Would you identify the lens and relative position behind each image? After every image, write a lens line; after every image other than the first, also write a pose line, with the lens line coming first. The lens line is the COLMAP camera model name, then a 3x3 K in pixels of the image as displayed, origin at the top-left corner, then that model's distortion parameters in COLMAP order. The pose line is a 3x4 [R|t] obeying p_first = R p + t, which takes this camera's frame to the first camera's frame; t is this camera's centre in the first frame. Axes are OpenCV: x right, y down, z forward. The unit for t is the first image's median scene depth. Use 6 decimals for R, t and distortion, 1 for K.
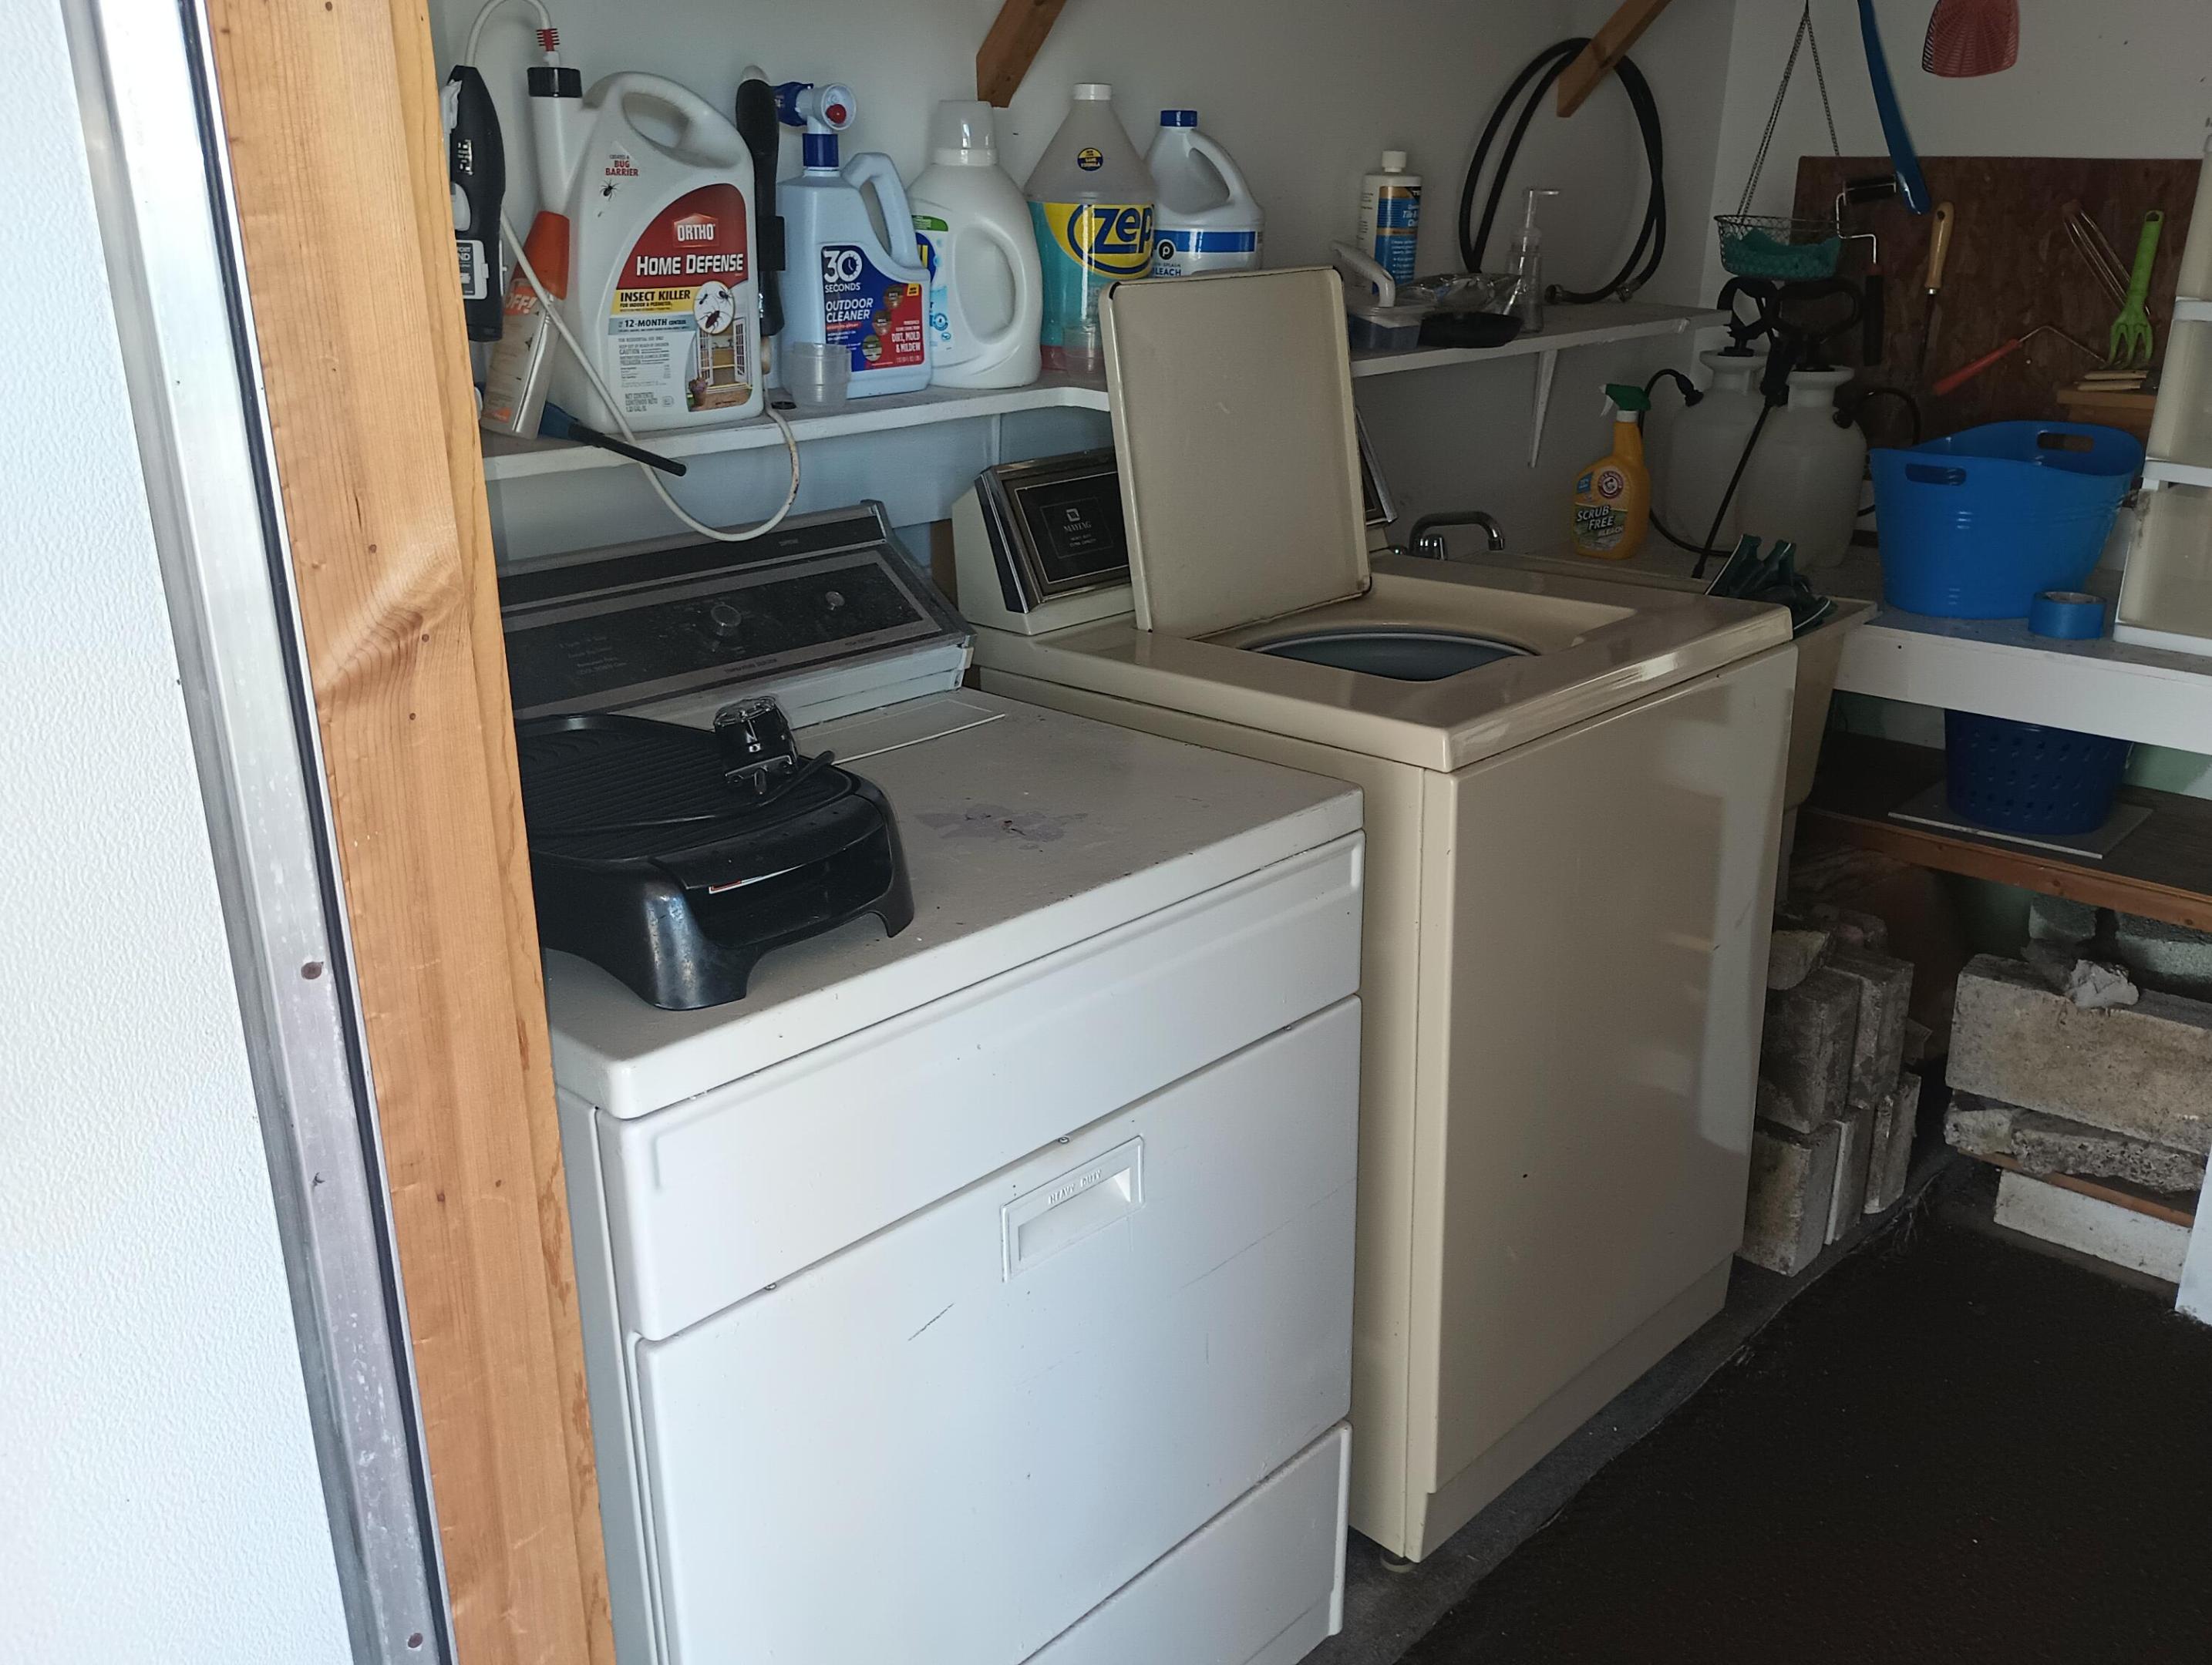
lens RADIAL K [[1840.3, 0, 1114.5], [0, 1840.3, 830.8], [0, 0, 1]] dist [0.023632, -0.031791]
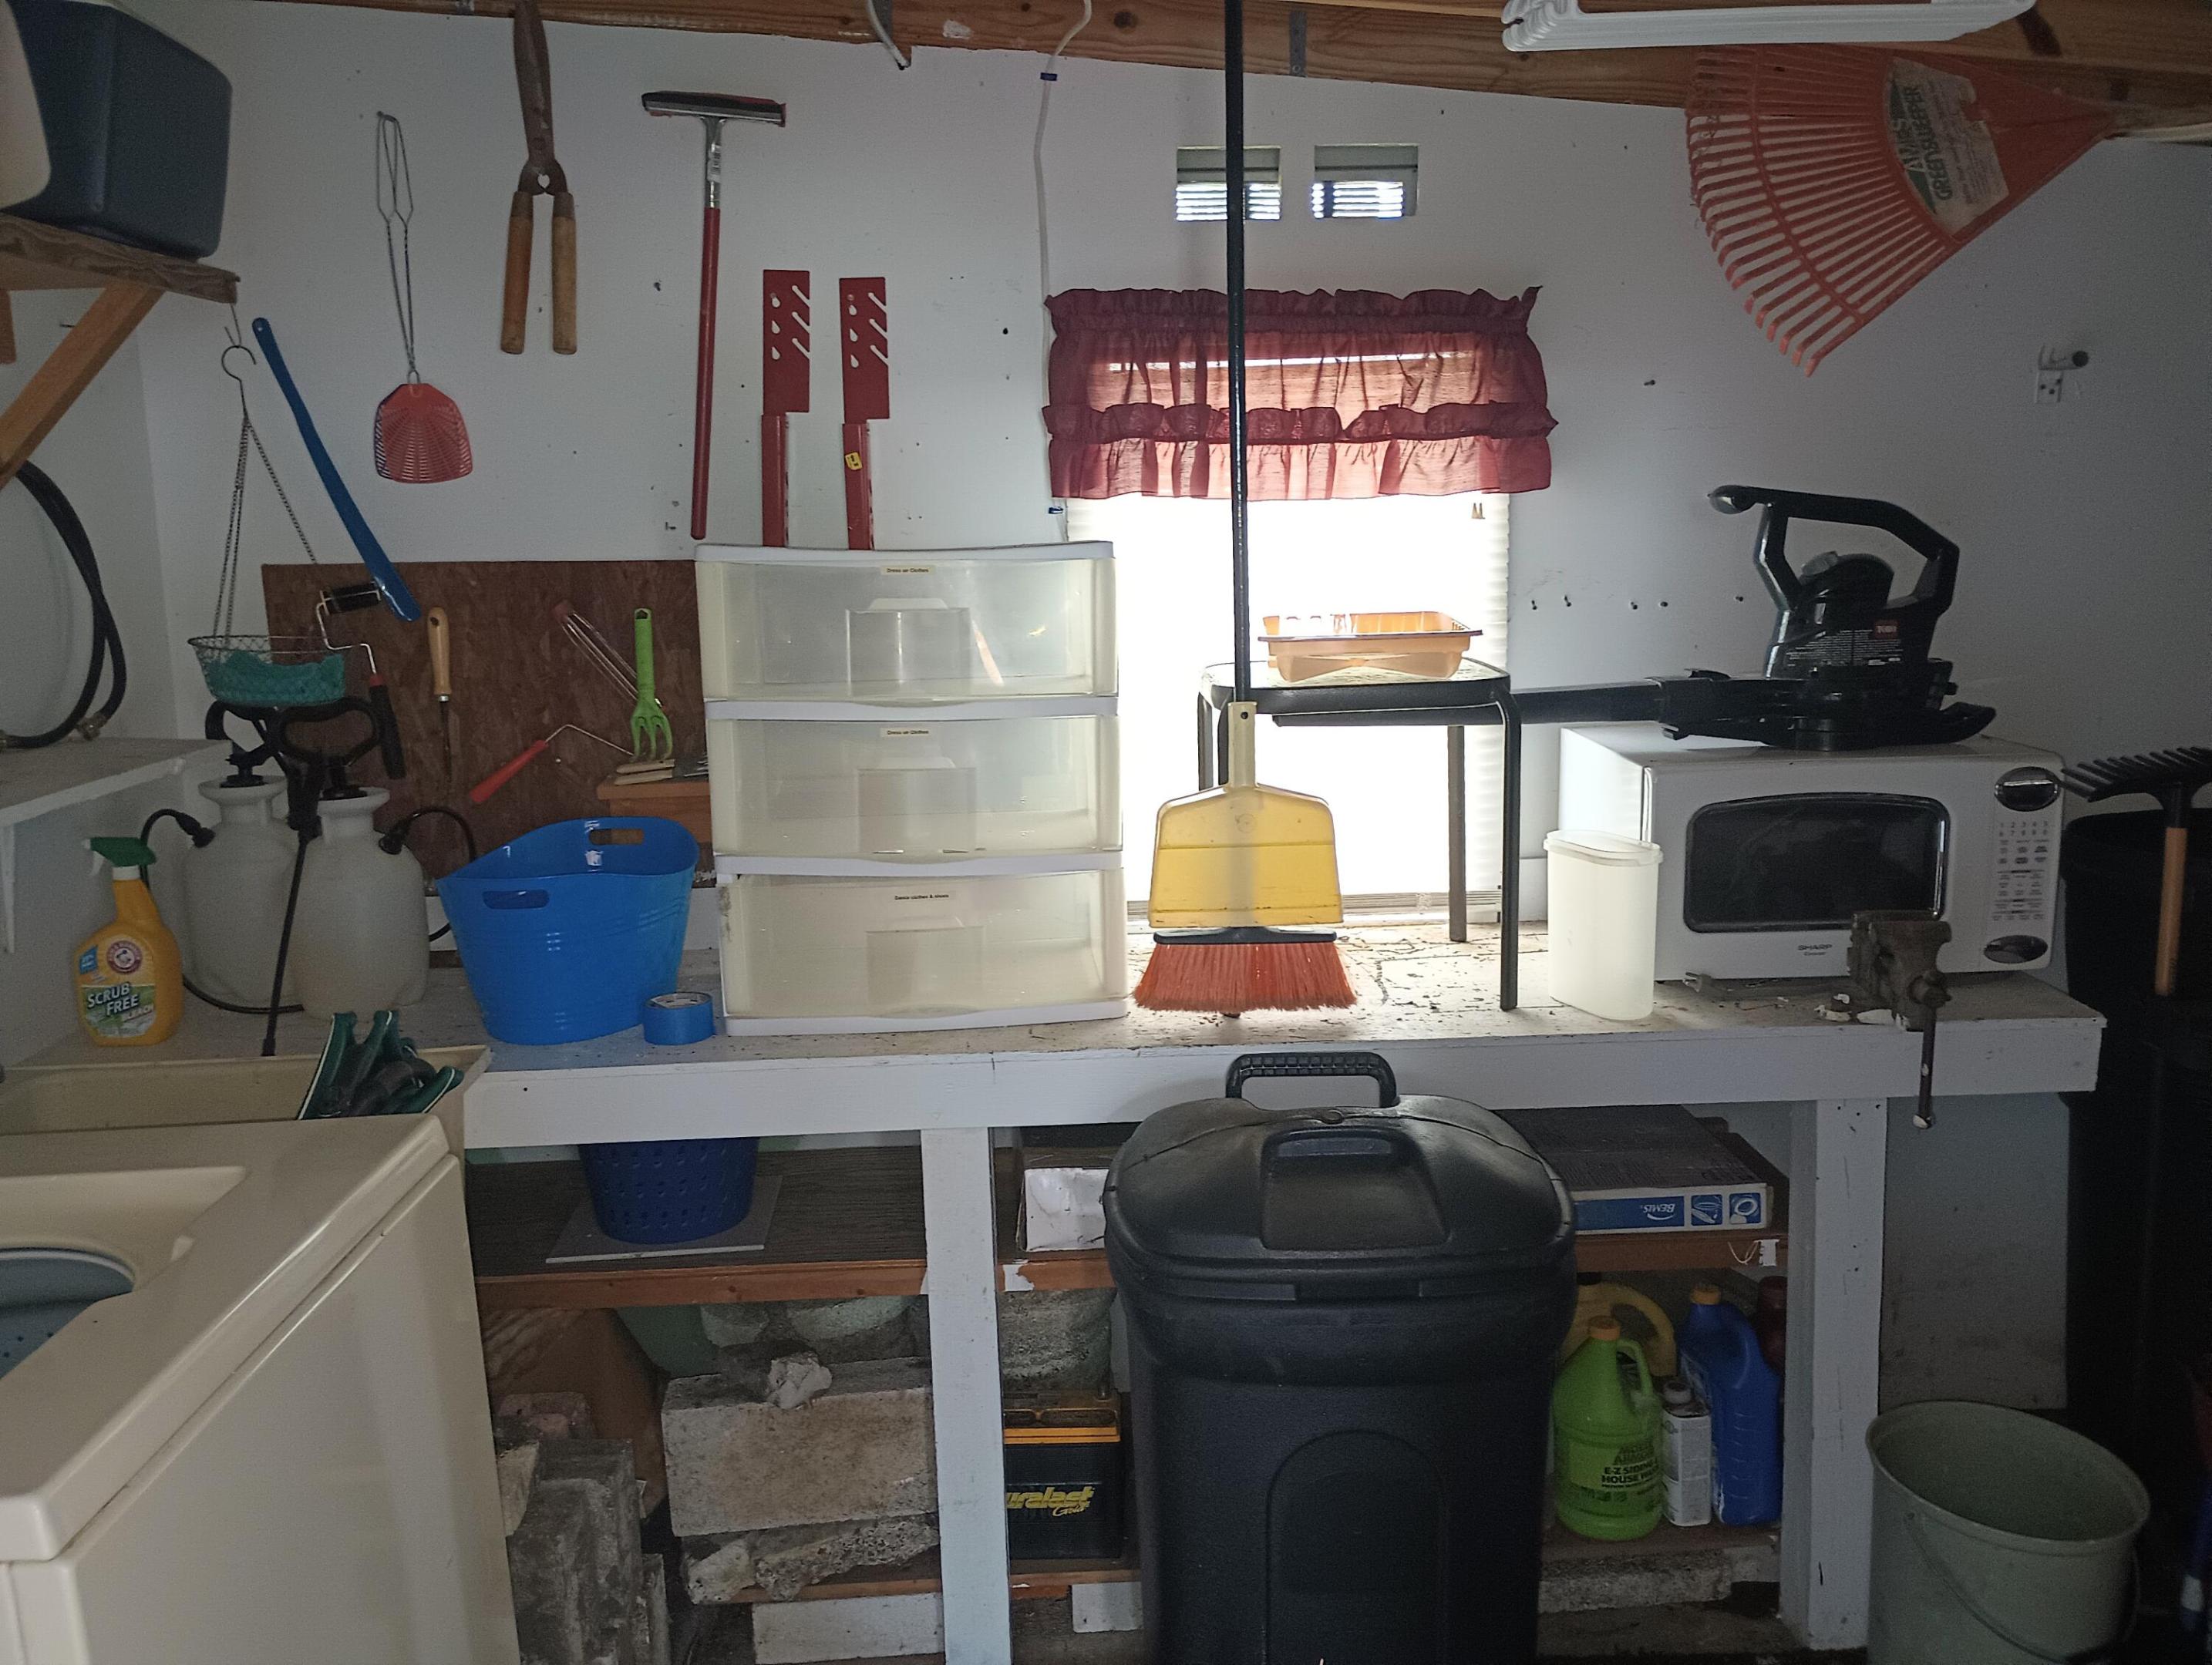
lens RADIAL K [[1840.3, 0, 1087.0], [0, 1840.3, 838.4], [0, 0, 1]] dist [0.023632, -0.031791]
pose [[0.708496, -0.141378, 0.691409, 0.014320], [0.264423, 0.961537, -0.074344, -0.069596], [-0.654304, 0.235496, 0.718629, 0.131284]]
